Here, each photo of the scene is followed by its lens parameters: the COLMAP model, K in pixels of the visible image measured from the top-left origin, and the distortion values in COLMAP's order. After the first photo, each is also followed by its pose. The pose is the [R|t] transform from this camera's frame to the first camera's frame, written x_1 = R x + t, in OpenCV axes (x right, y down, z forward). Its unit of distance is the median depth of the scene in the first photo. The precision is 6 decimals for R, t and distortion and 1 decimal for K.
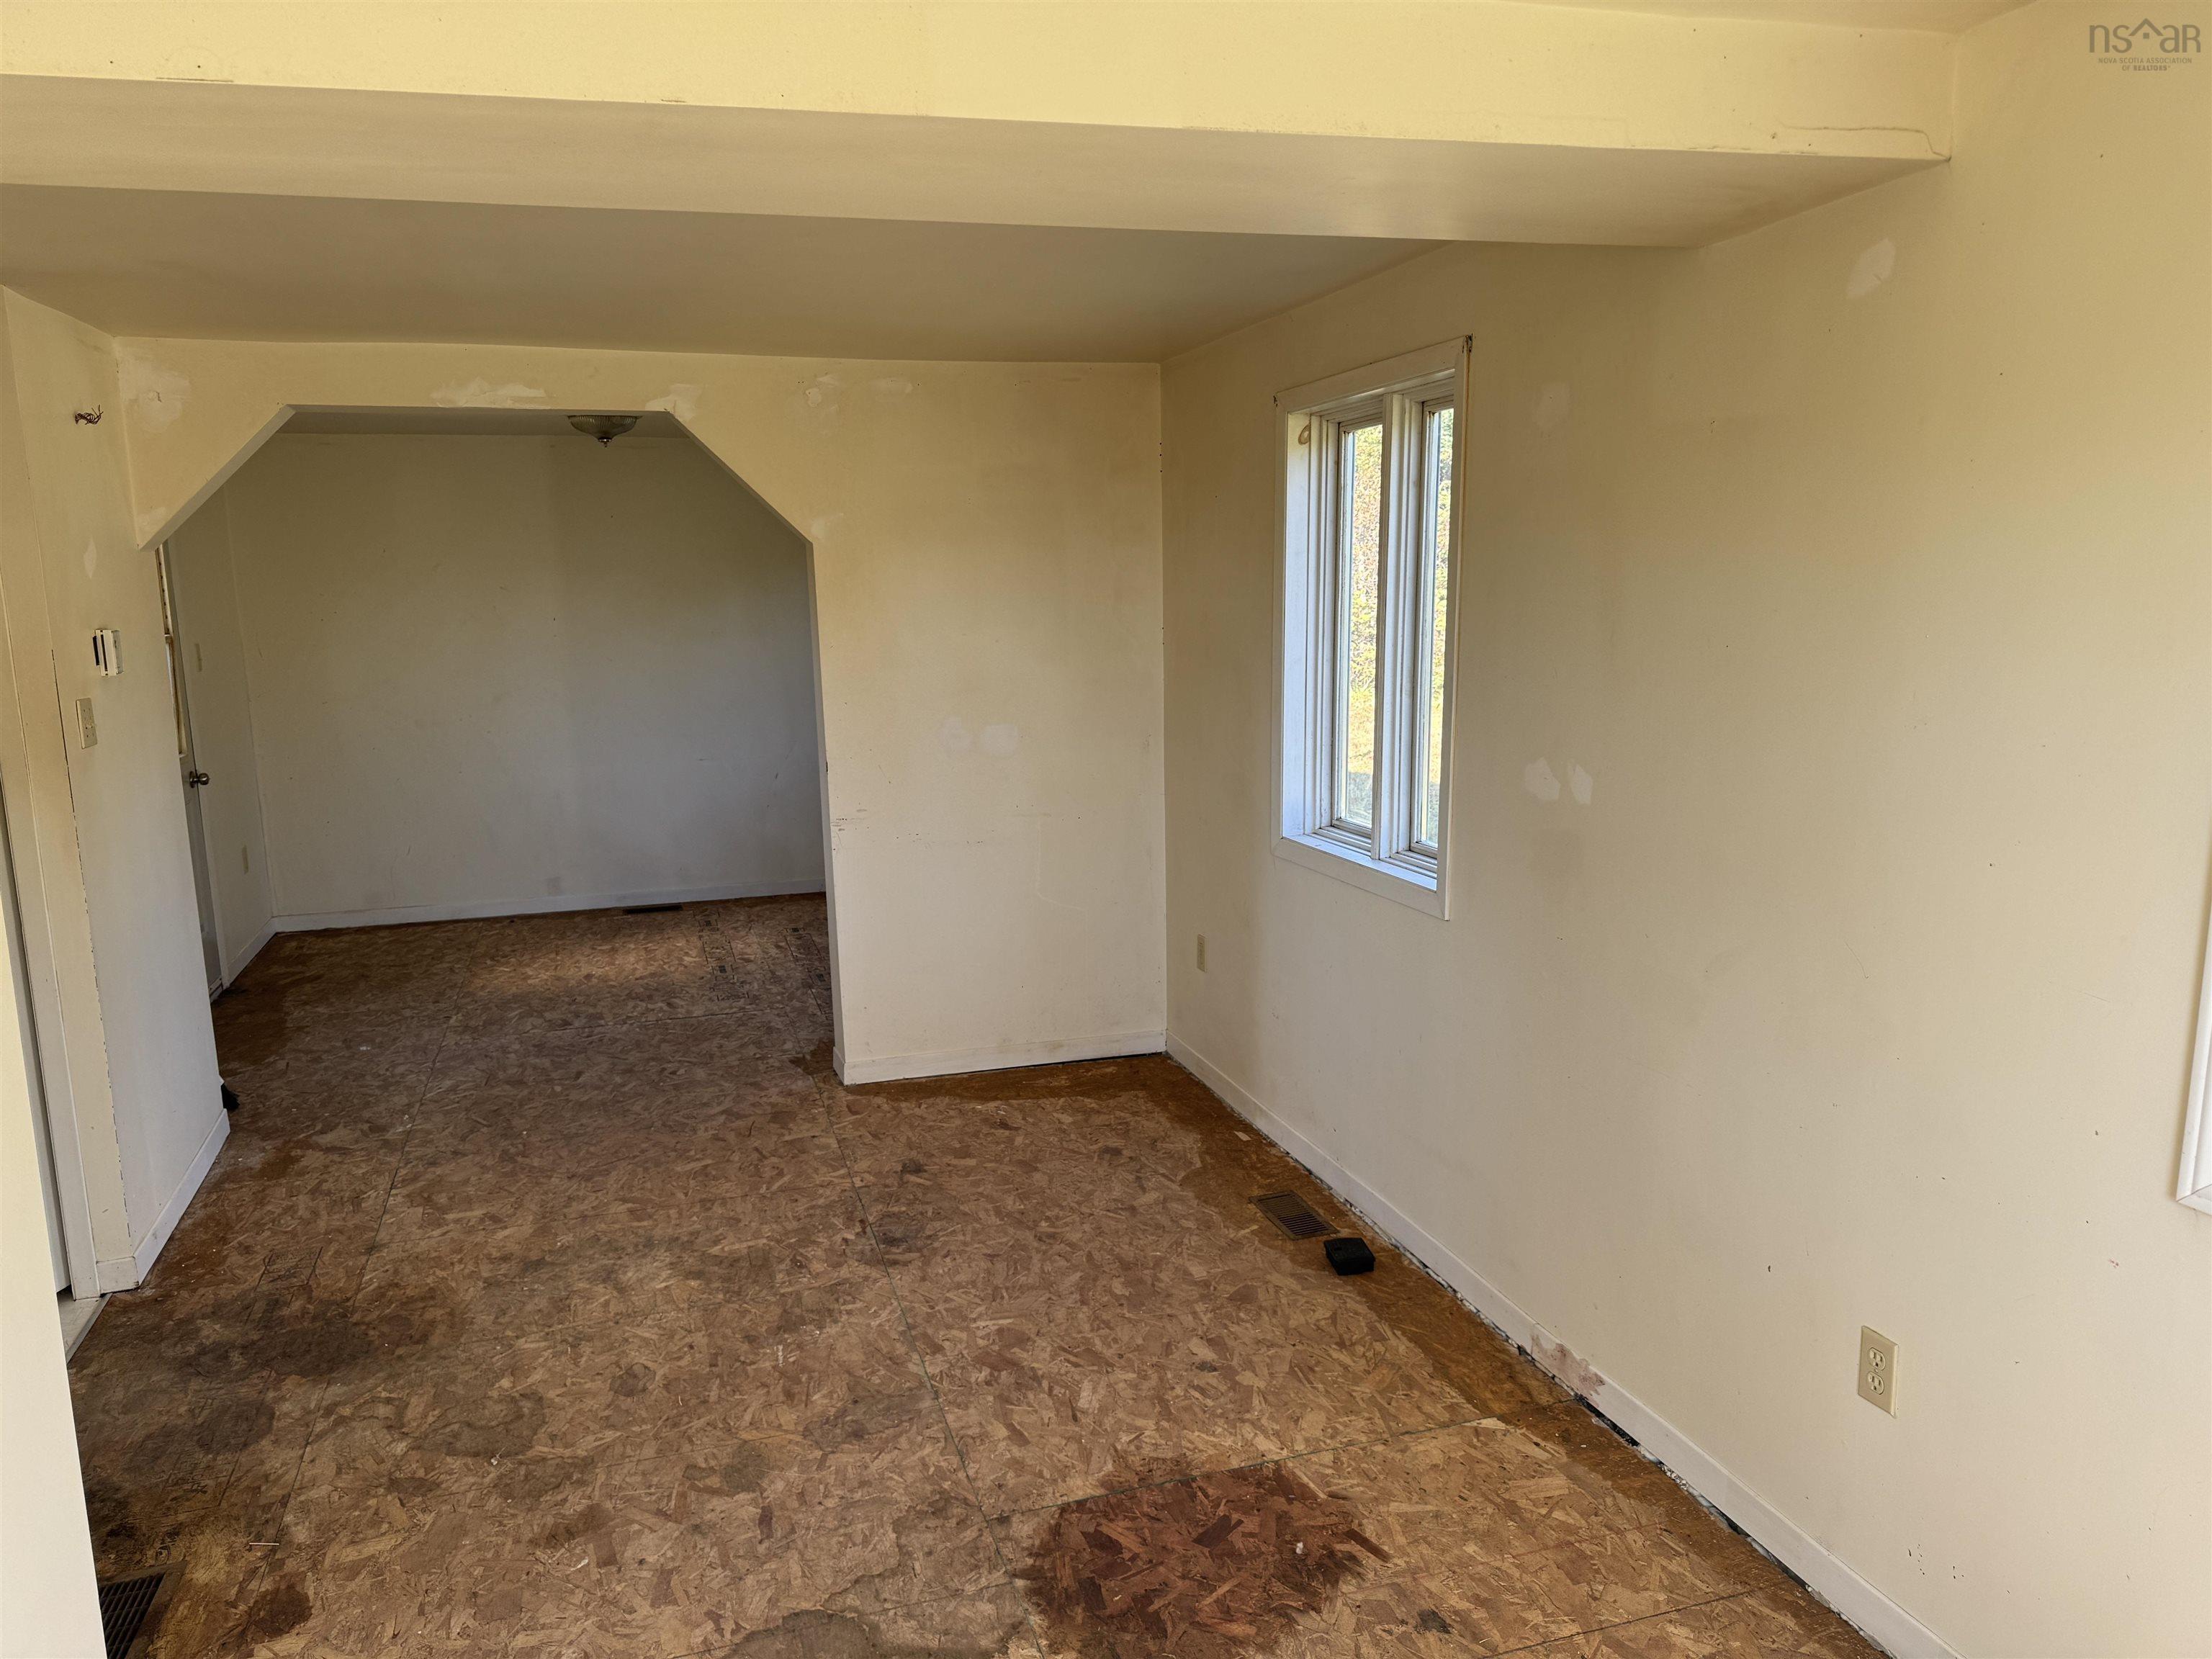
lens RADIAL K [[1523.2, 0, 1106.0], [0, 1523.2, 829.5], [0, 0, 1]] dist [0.093854, -0.170605]
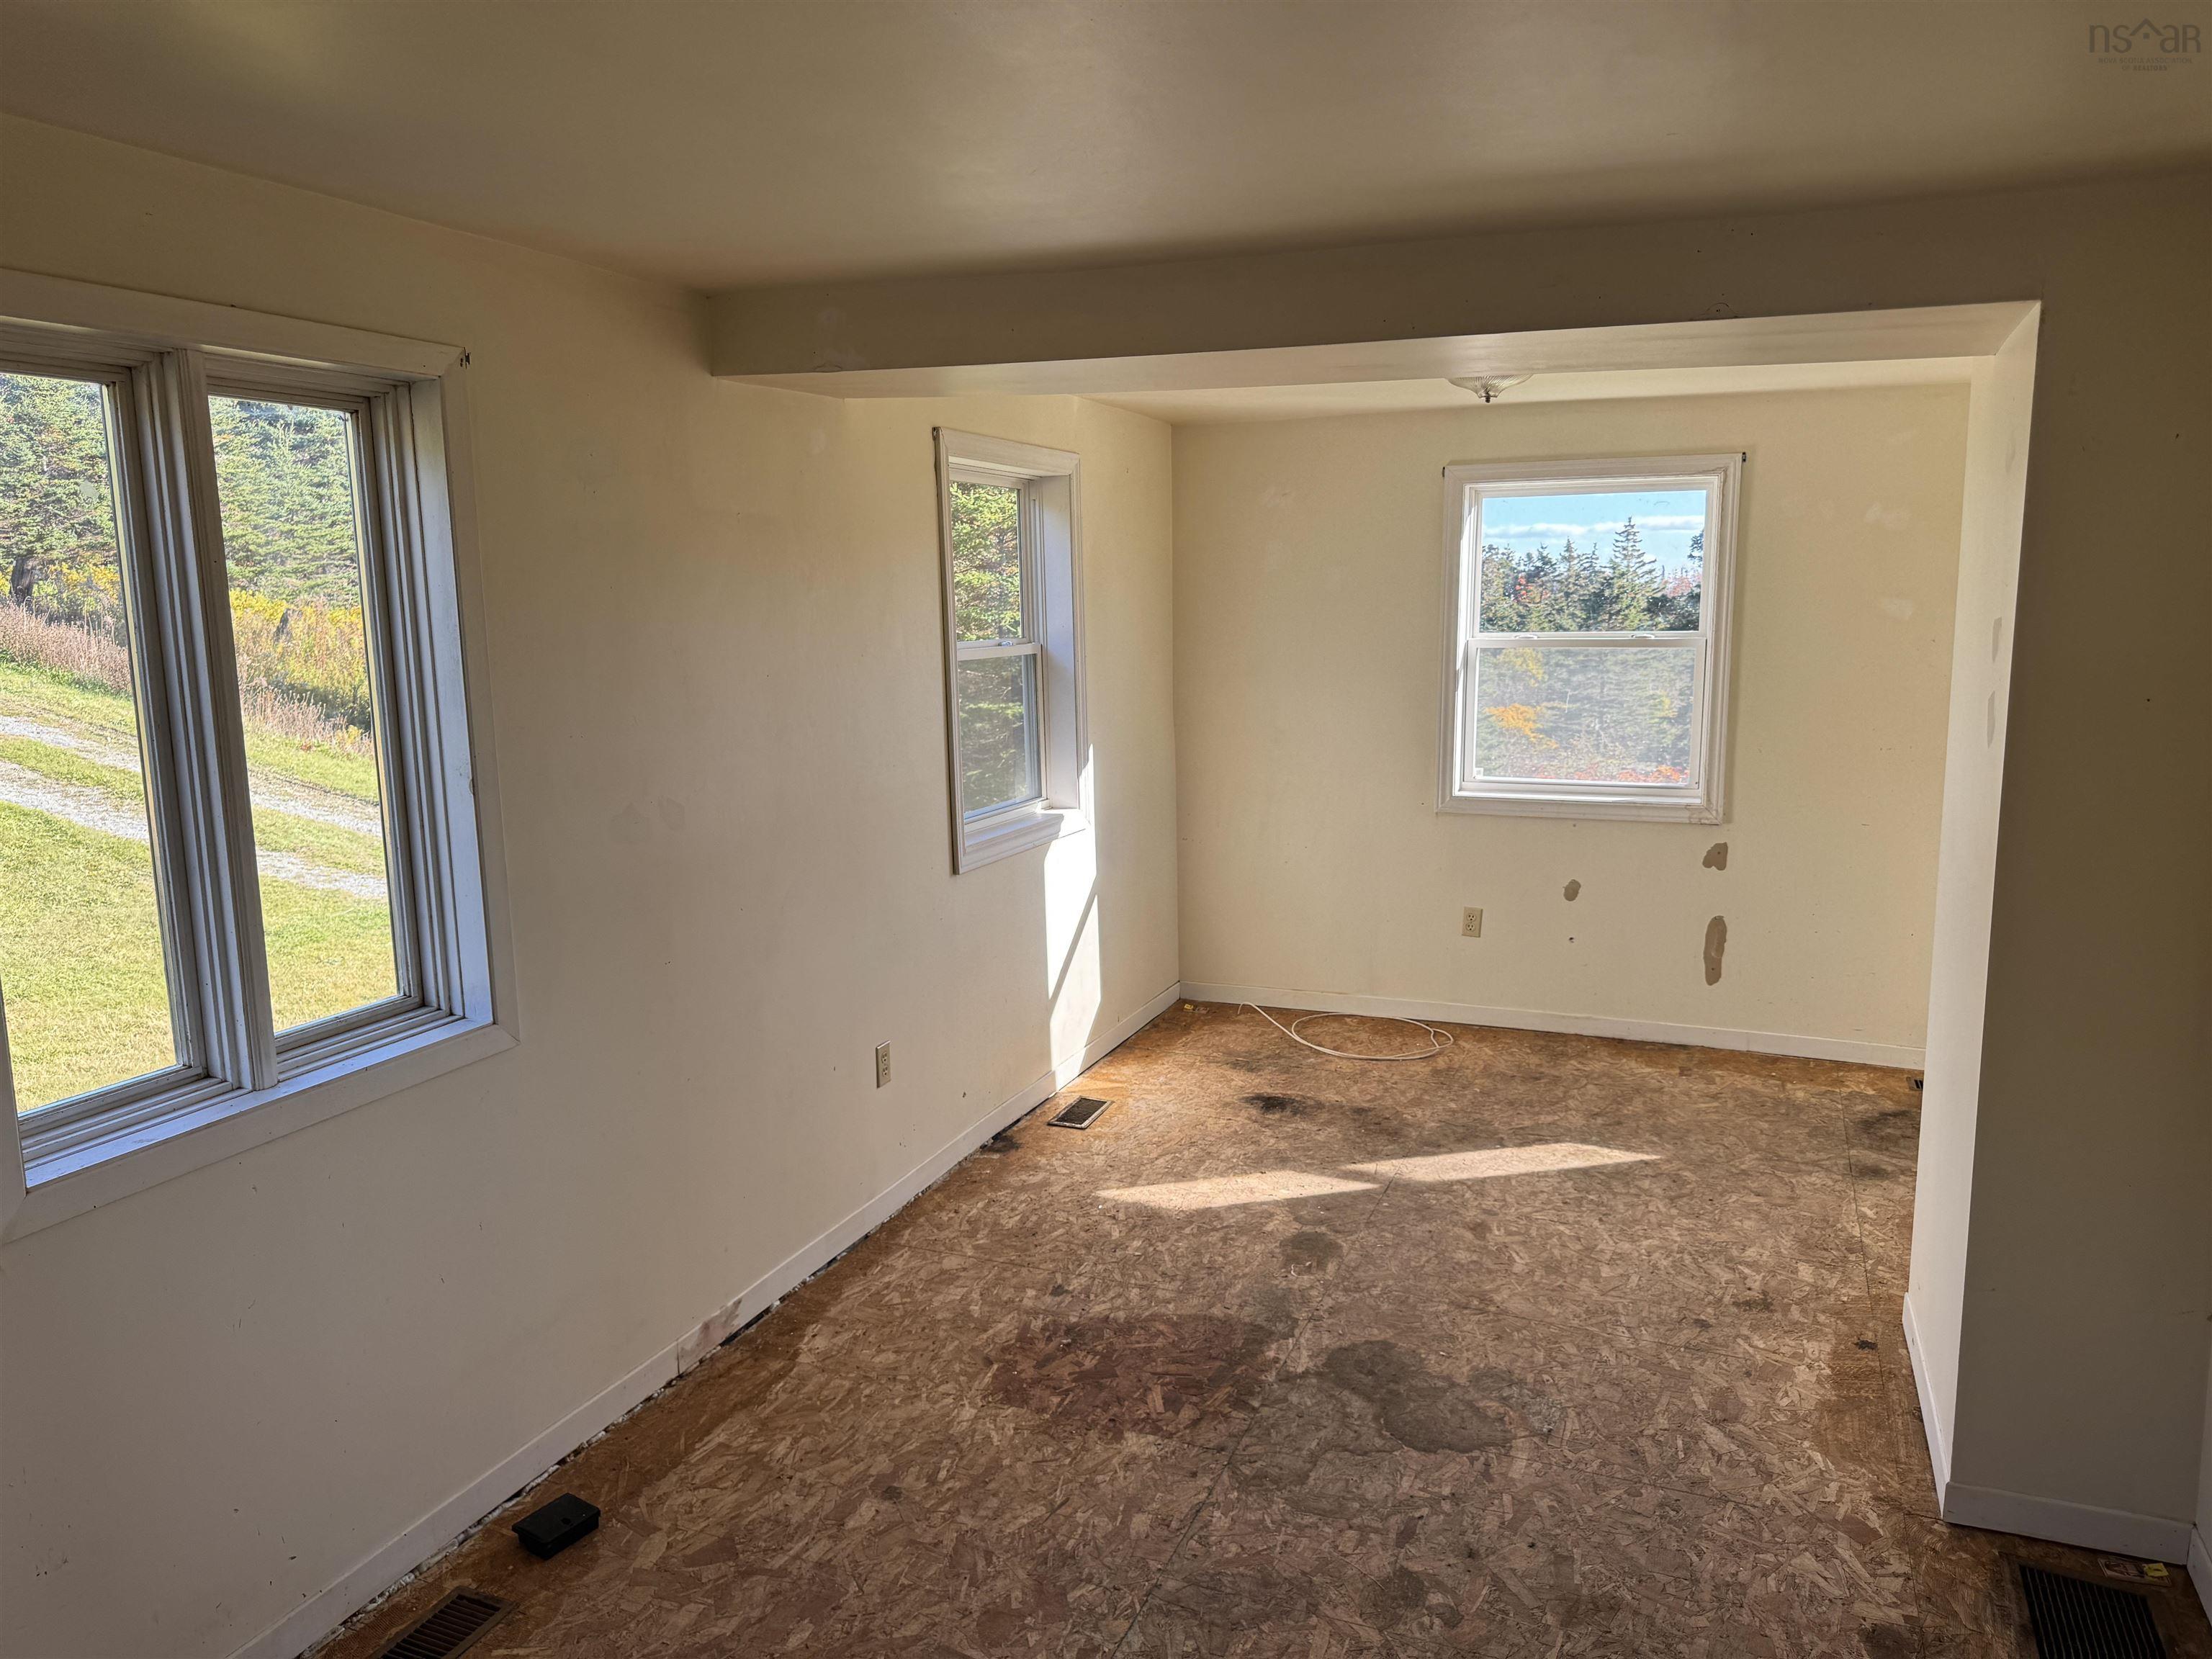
lens RADIAL K [[1523.2, 0, 1106.0], [0, 1523.2, 829.5], [0, 0, 1]] dist [0.093854, -0.170605]
pose [[-0.760264, -0.073464, 0.645447, -0.672240], [0.134828, 0.954104, 0.267406, -0.283532], [-0.635469, 0.290324, -0.715466, 1.671140]]
